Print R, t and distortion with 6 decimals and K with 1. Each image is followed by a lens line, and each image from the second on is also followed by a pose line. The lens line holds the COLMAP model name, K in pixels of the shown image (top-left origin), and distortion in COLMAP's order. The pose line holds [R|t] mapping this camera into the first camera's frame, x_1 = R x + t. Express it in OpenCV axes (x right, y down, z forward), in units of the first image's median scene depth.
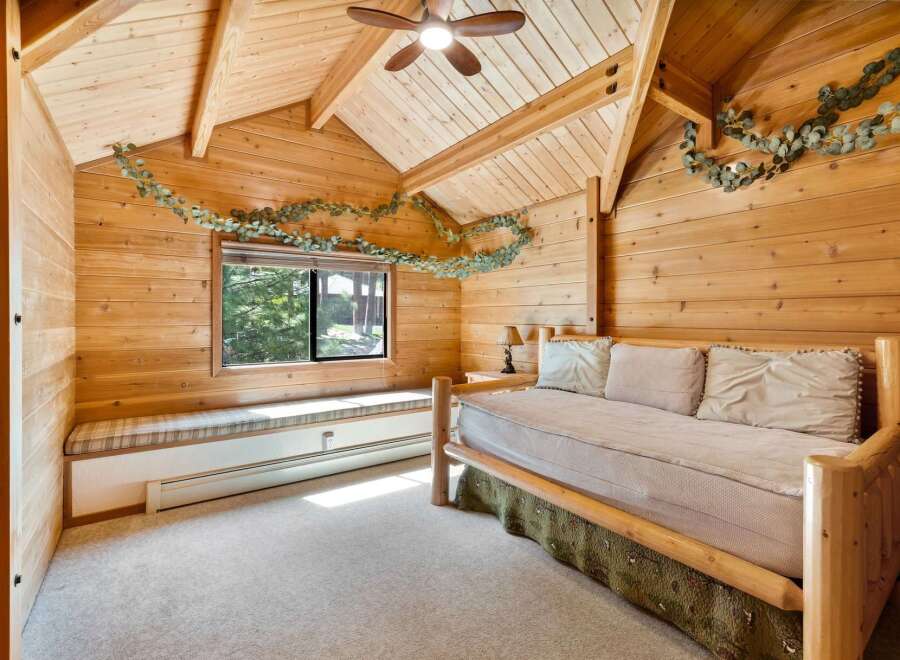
lens RADIAL K [[430.7, 0, 446.5], [0, 430.7, 320.0], [0, 0, 1]] dist [-0.003527, -0.000224]
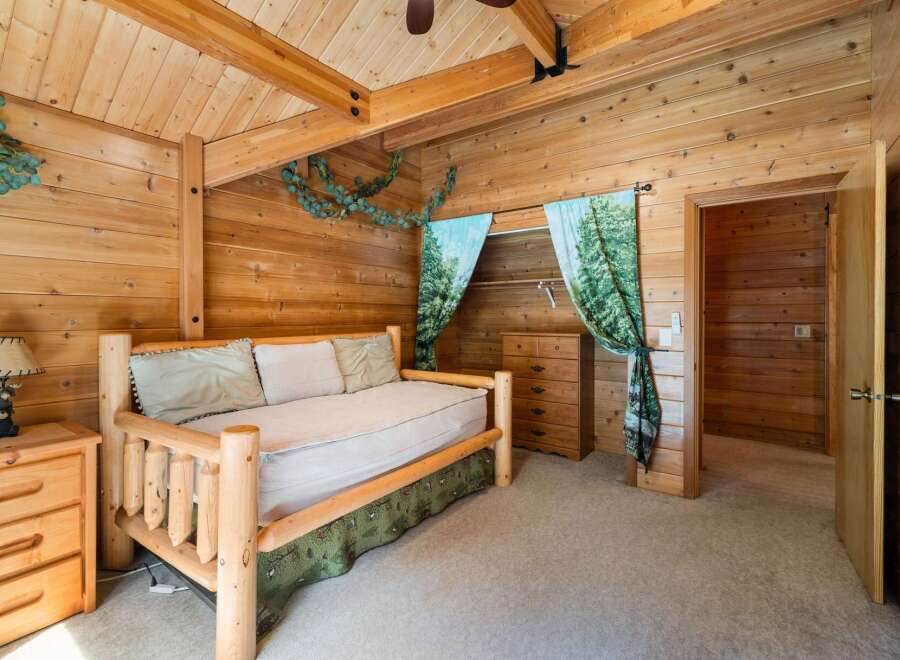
lens RADIAL K [[430.7, 0, 446.5], [0, 430.7, 320.0], [0, 0, 1]] dist [-0.003527, -0.000224]
pose [[-0.332920, -0.013044, 0.942865, -0.718931], [0.002915, 0.999885, 0.014862, -0.013752], [-0.942951, 0.007696, -0.332843, 1.101614]]
